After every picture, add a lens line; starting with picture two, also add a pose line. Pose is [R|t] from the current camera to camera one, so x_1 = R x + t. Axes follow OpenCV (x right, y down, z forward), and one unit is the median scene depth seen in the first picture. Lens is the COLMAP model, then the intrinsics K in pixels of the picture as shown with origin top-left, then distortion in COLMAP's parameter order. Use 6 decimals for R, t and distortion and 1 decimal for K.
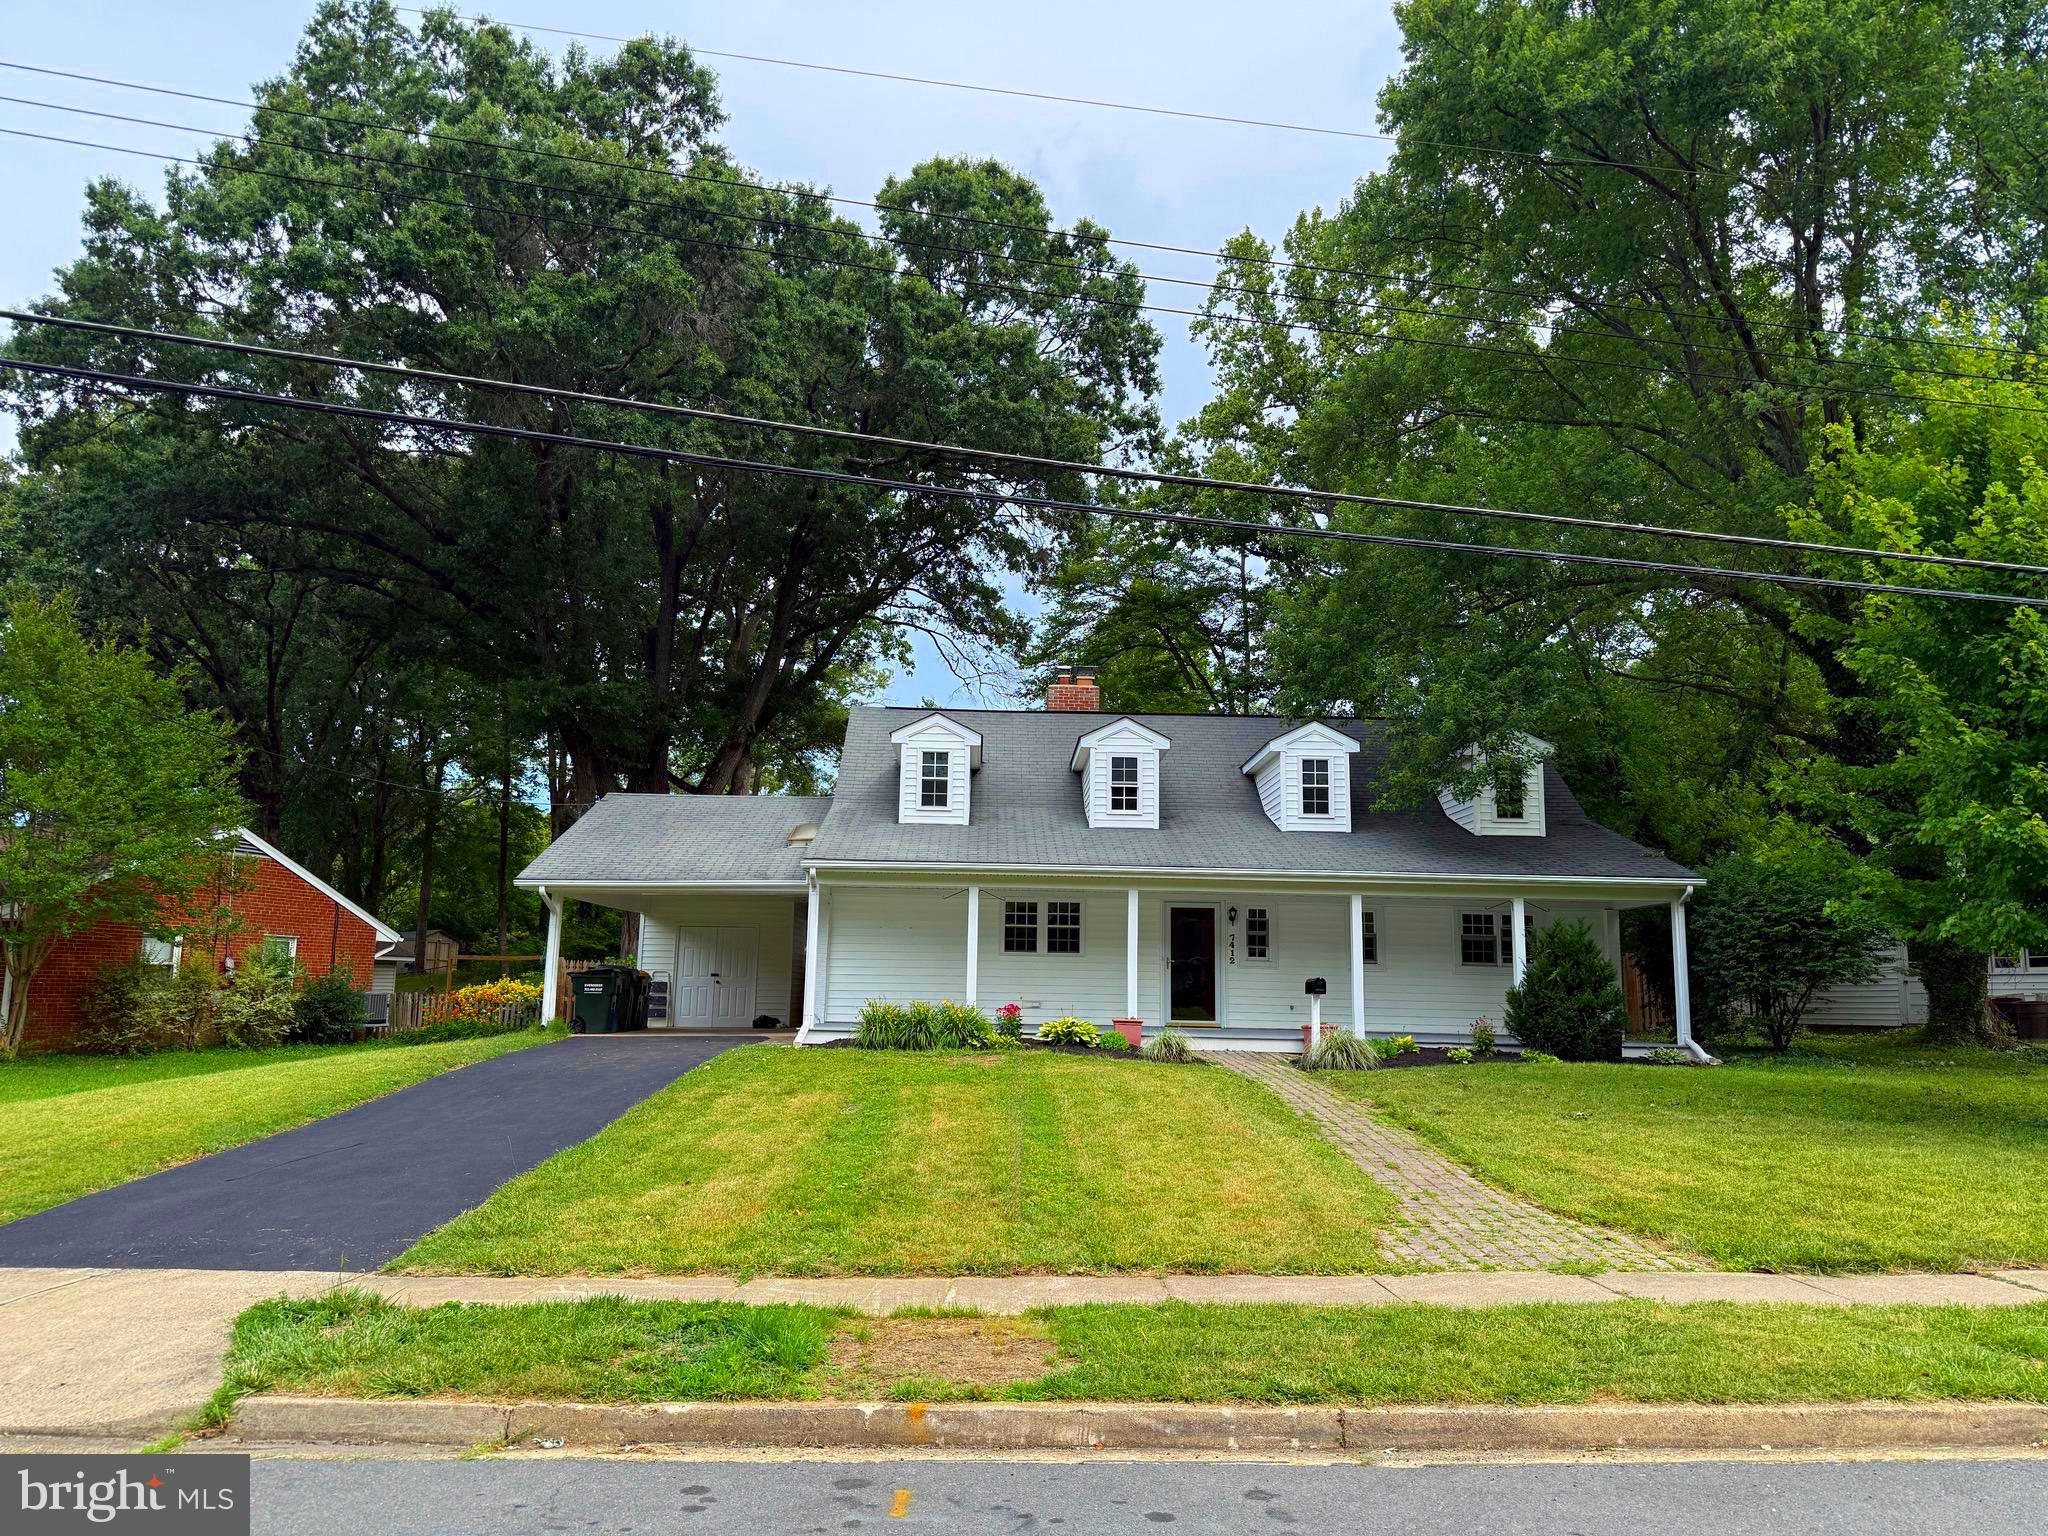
lens RADIAL K [[1442.2, 0, 1012.3], [0, 1442.2, 757.1], [0, 0, 1]] dist [0.032707, -0.032519]
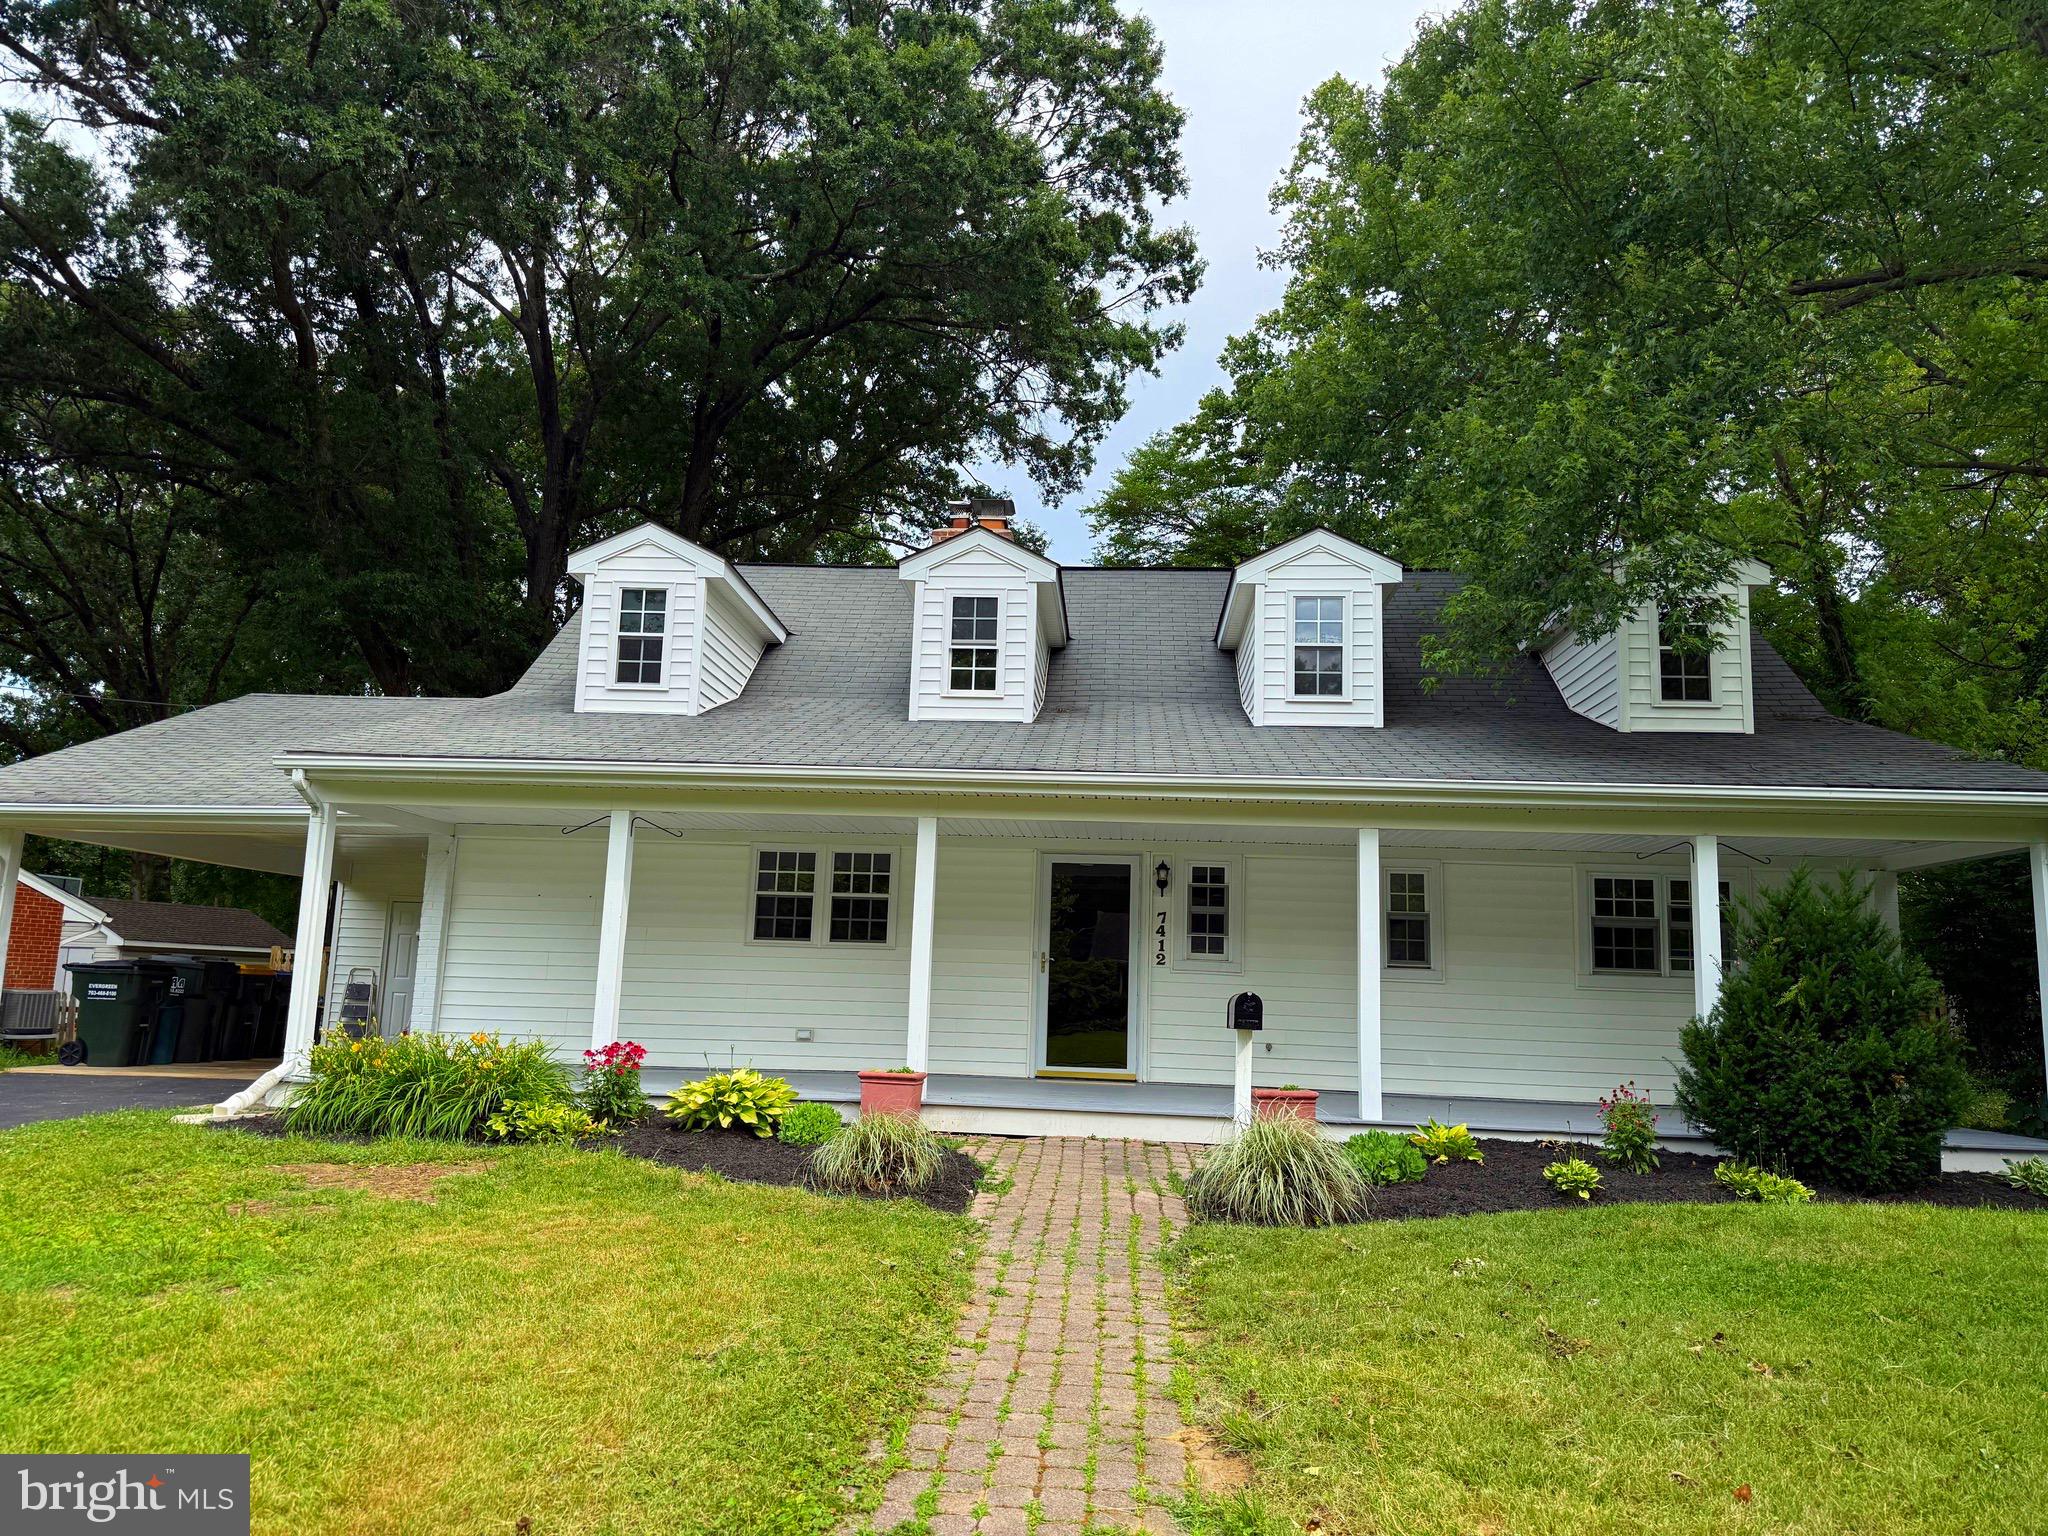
lens RADIAL K [[1442.2, 0, 1019.5], [0, 1442.2, 765.1], [0, 0, 1]] dist [0.032707, -0.032519]
pose [[0.995804, -0.000138, -0.091514, 0.147961], [0.000125, 1.000000, -0.000155, 0.066477], [0.091514, 0.000143, 0.995804, 0.444761]]
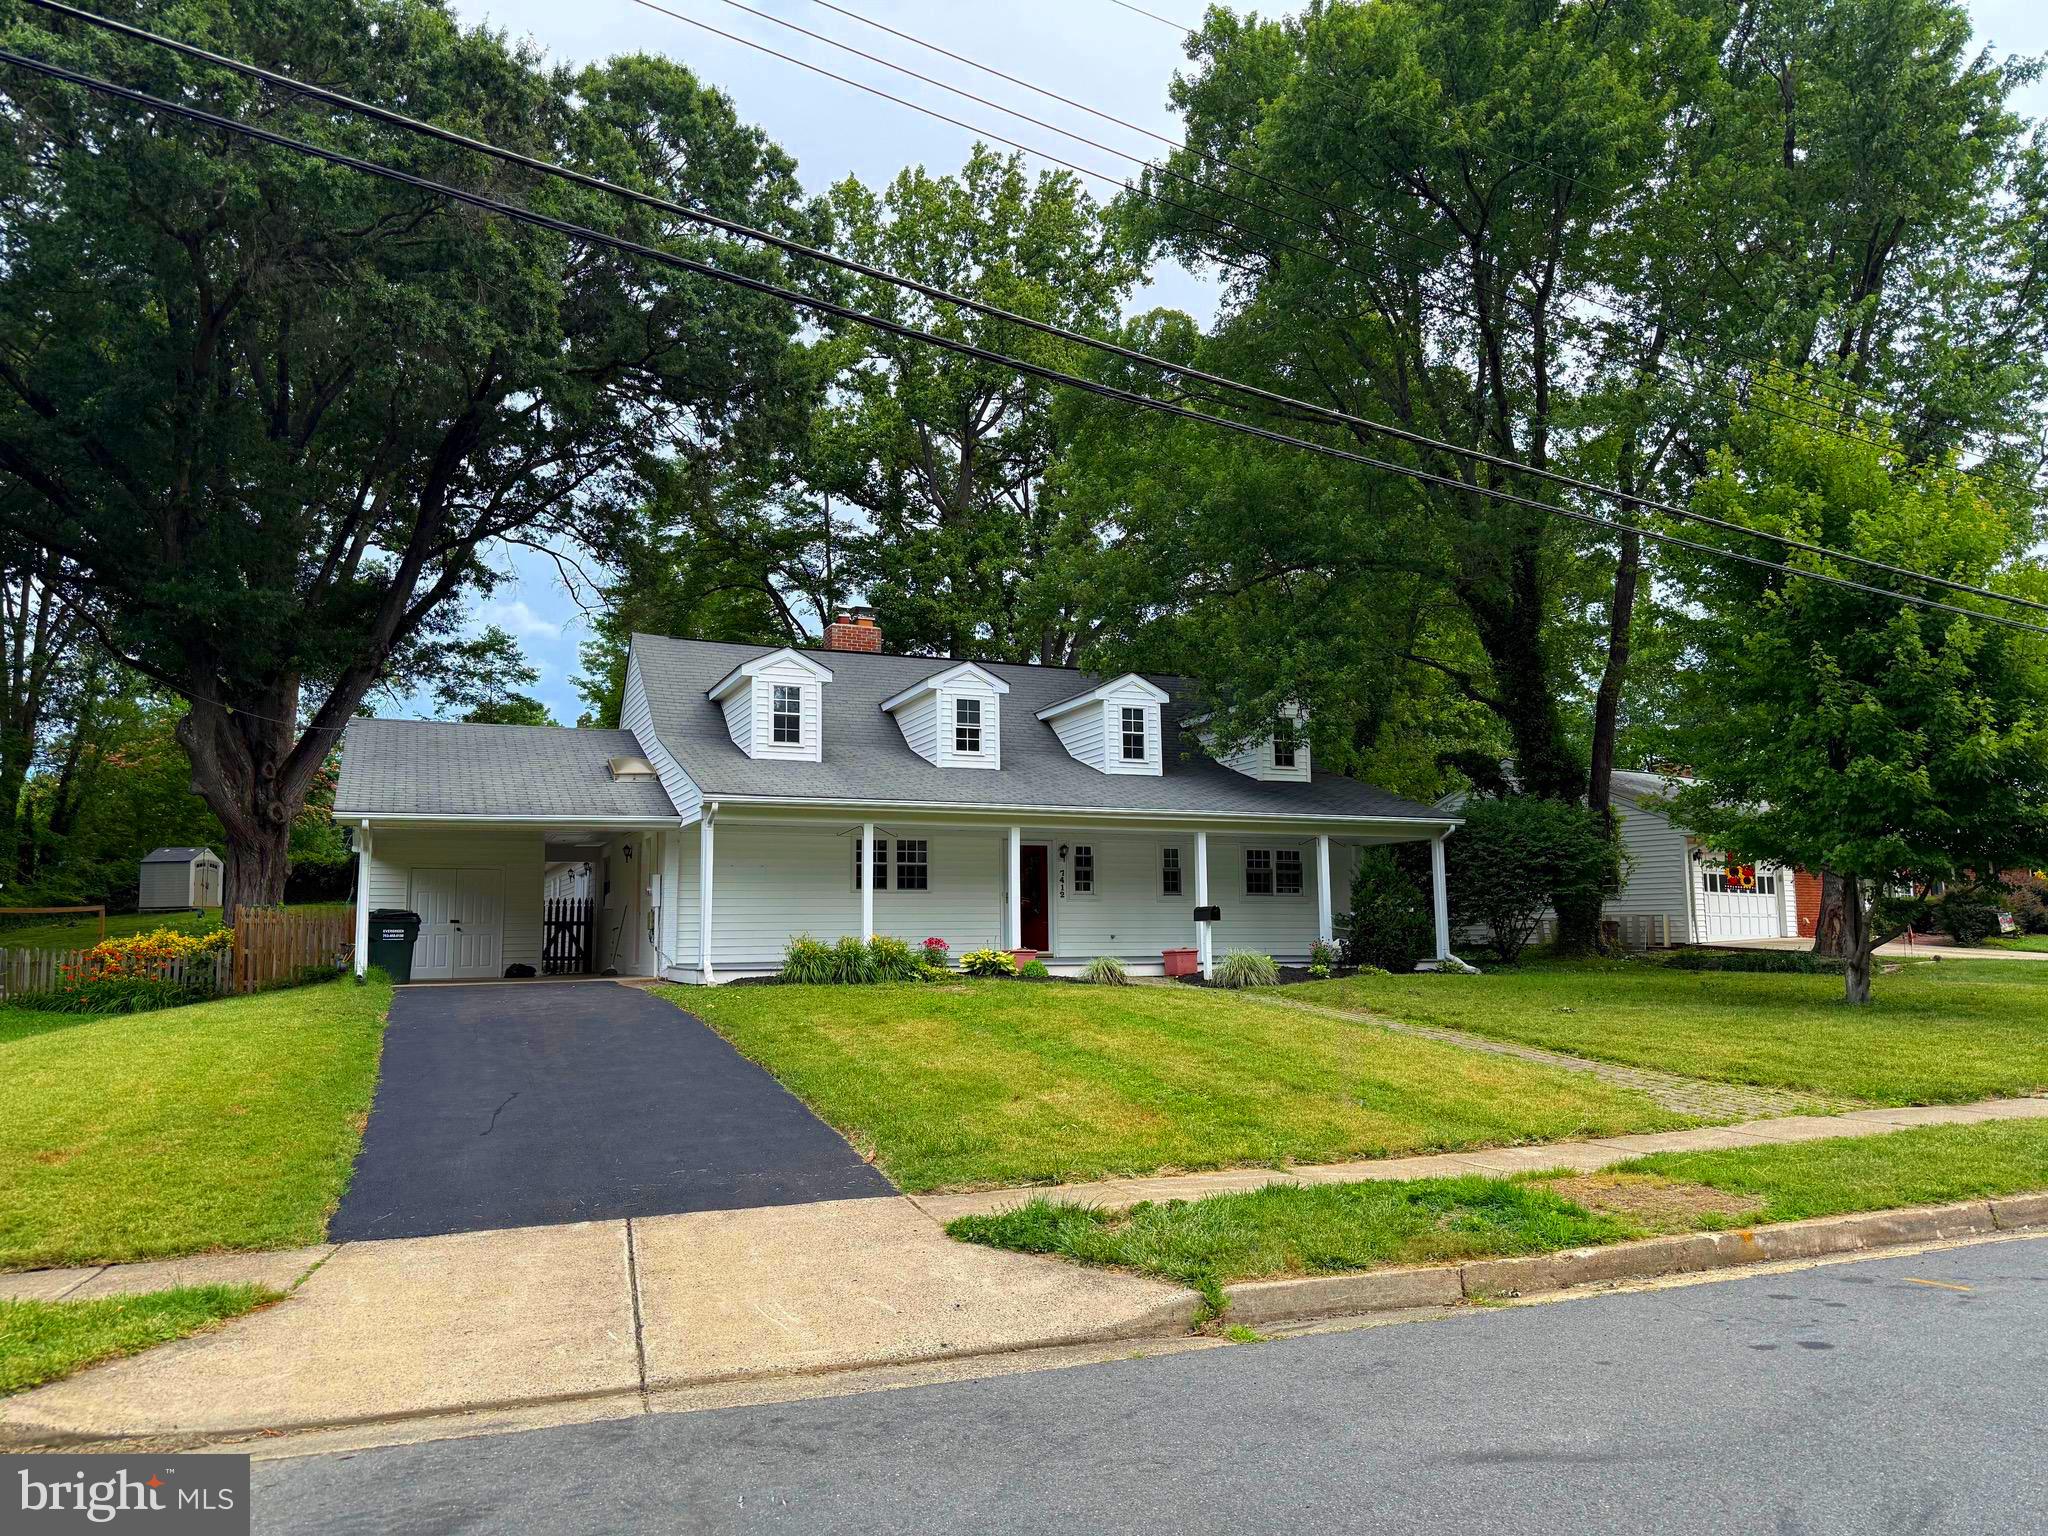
lens RADIAL K [[1442.2, 0, 1010.7], [0, 1442.2, 769.4], [0, 0, 1]] dist [0.032707, -0.032519]
pose [[0.930220, 0.019297, 0.366494, -0.273073], [-0.035701, 0.998639, 0.038033, 0.009605], [-0.365261, -0.048463, 0.929643, 0.028959]]
